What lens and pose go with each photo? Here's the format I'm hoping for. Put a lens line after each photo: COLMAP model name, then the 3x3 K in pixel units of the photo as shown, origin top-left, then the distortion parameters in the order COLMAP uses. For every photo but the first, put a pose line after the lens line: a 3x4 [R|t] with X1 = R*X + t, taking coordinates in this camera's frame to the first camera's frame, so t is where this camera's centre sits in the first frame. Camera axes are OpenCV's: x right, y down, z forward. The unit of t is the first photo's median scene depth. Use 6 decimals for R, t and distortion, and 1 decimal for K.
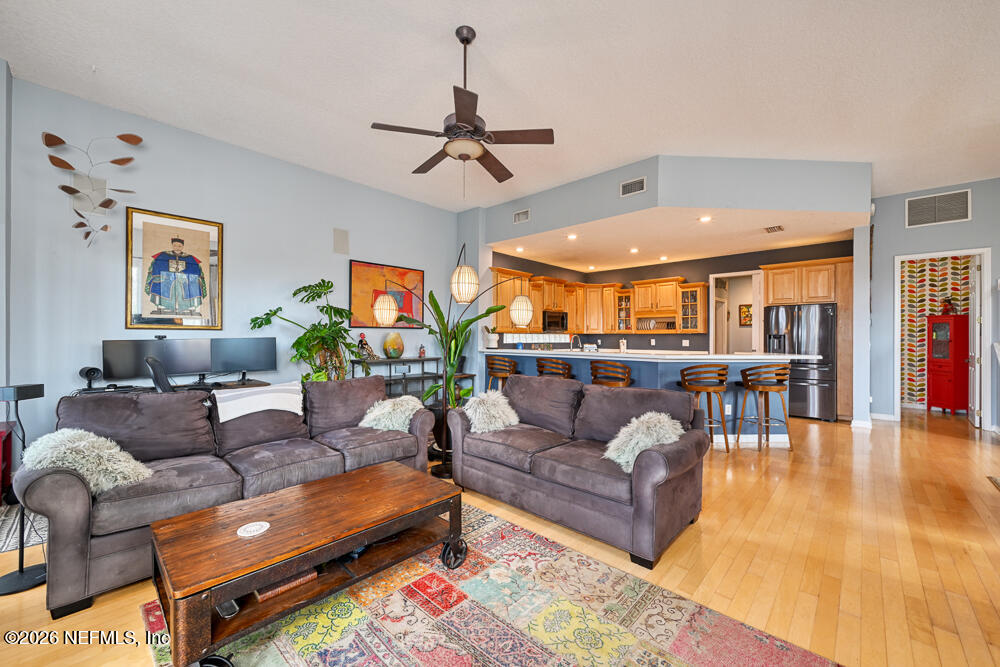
lens RADIAL K [[397.6, 0, 523.4], [0, 397.6, 335.4], [0, 0, 1]] dist [-0.000130, 0.000109]
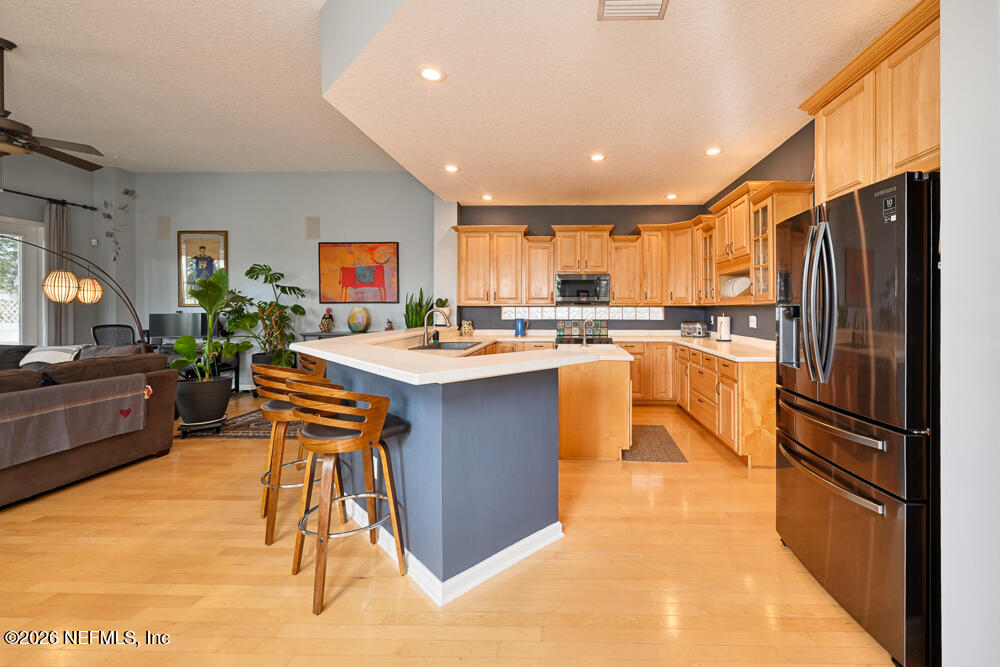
lens RADIAL K [[429.8, 0, 574.6], [0, 429.8, 309.3], [0, 0, 1]] dist [0.000937, 0.000205]
pose [[0.635358, -0.002971, -0.772212, 0.898453], [0.004682, 0.999989, 0.000005, 0.000717], [0.772203, -0.003619, 0.635365, 0.738499]]
